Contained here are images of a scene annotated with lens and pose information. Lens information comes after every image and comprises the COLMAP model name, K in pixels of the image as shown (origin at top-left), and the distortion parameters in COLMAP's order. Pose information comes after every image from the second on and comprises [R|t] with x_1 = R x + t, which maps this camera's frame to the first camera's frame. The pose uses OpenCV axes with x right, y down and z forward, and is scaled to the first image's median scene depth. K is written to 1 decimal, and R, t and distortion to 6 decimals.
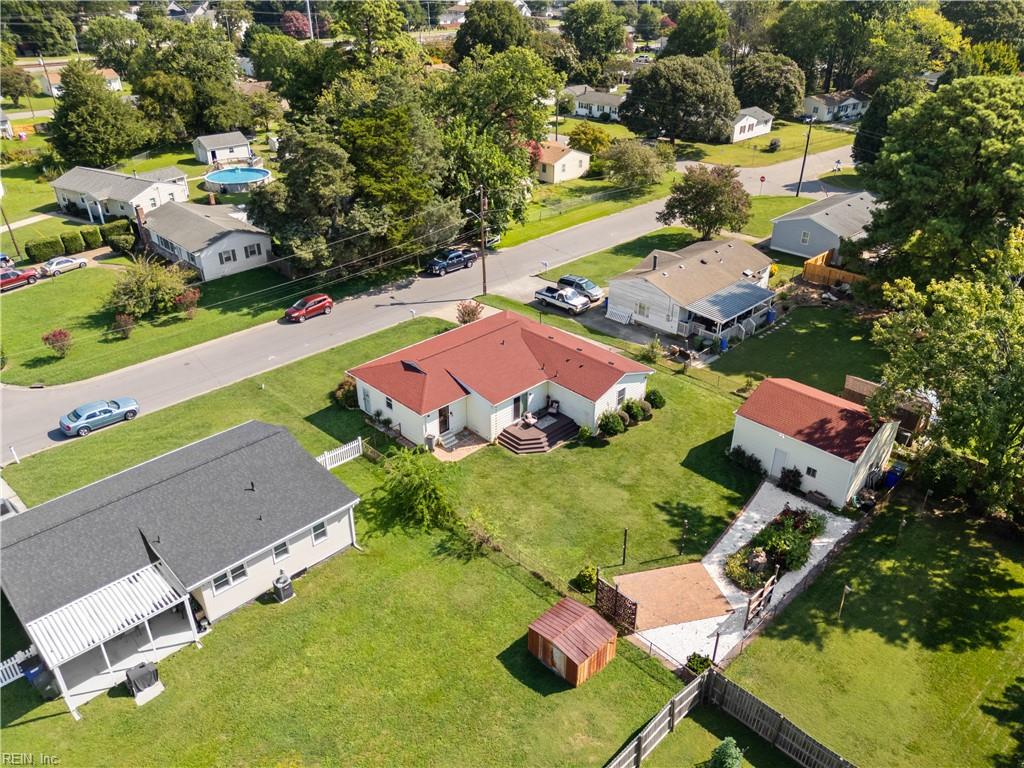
lens RADIAL K [[754.3, 0, 512.0], [0, 754.3, 384.0], [0, 0, 1]] dist [0.055249, -0.056393]
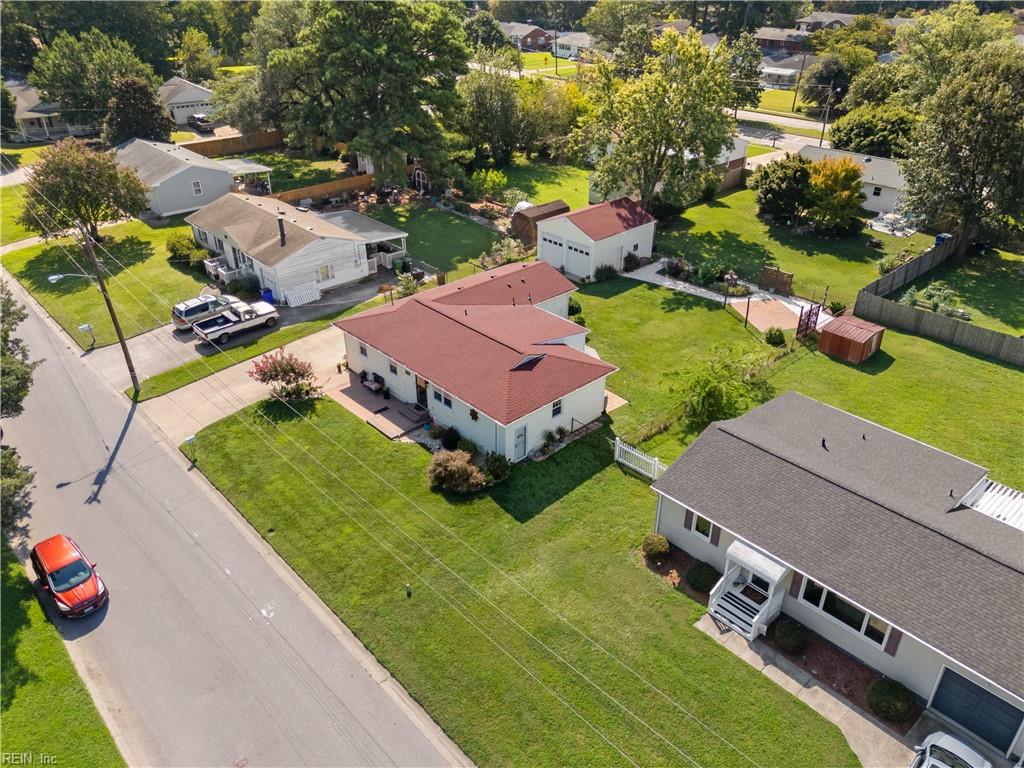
lens RADIAL K [[754.3, 0, 512.0], [0, 754.3, 384.0], [0, 0, 1]] dist [0.055249, -0.056393]
pose [[0.033368, -0.504956, 0.862500, -0.957677], [0.487961, 0.761366, 0.426868, -0.406490], [-0.872228, 0.406622, 0.271804, 0.955511]]
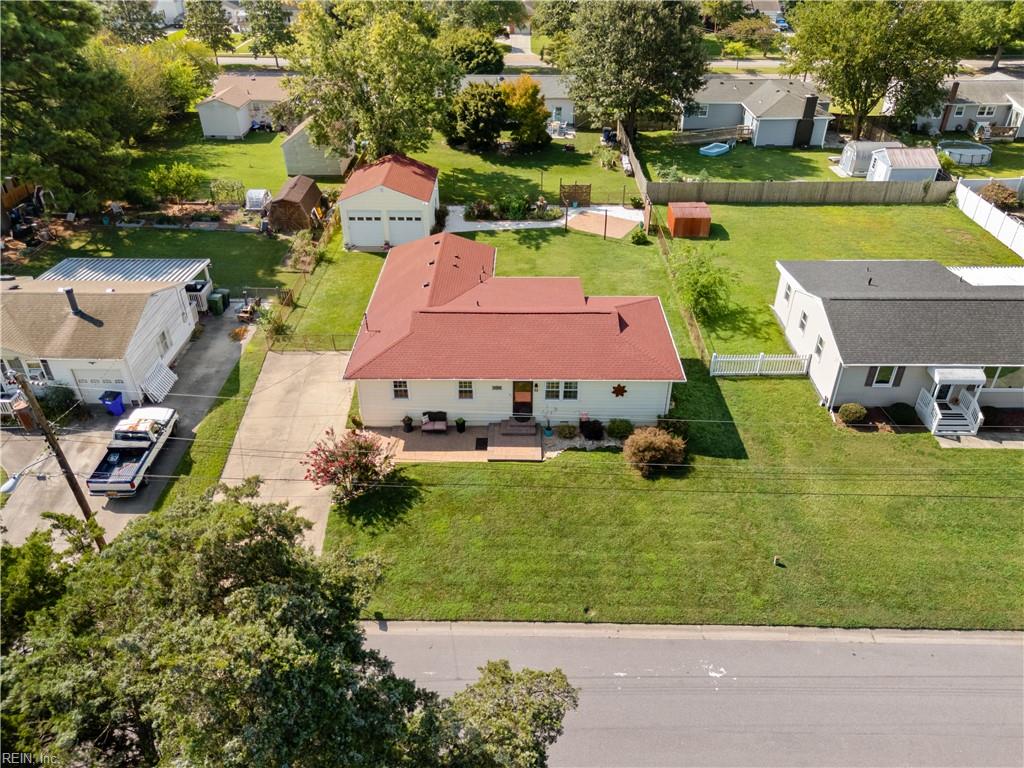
lens RADIAL K [[754.3, 0, 512.0], [0, 754.3, 384.0], [0, 0, 1]] dist [0.055249, -0.056393]
pose [[-0.702335, -0.395177, 0.592082, -0.608650], [0.345299, 0.538217, 0.768824, -0.690727], [-0.622490, 0.744418, -0.241554, 1.514950]]
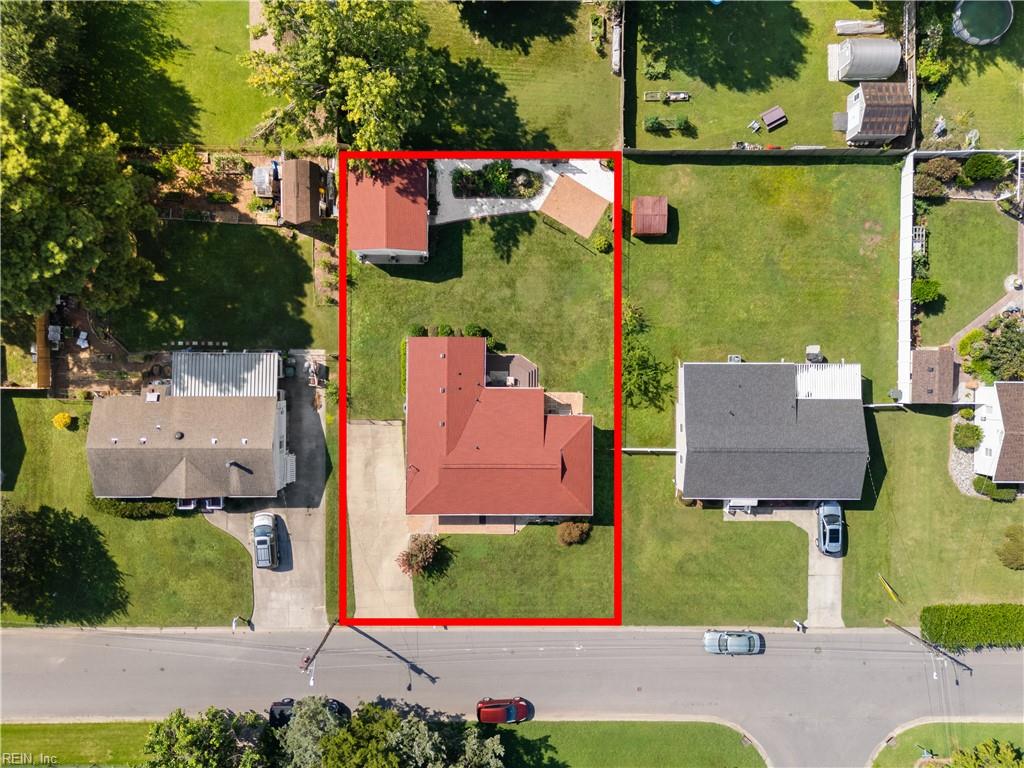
lens RADIAL K [[790.9, 0, 512.0], [0, 790.9, 384.0], [0, 0, 1]] dist [0.114959, -0.228540]
pose [[-0.710160, -0.703733, -0.020808, 0.054496], [0.332062, -0.360863, 0.871500, -1.321146], [-0.620812, 0.611995, 0.489953, 0.392504]]
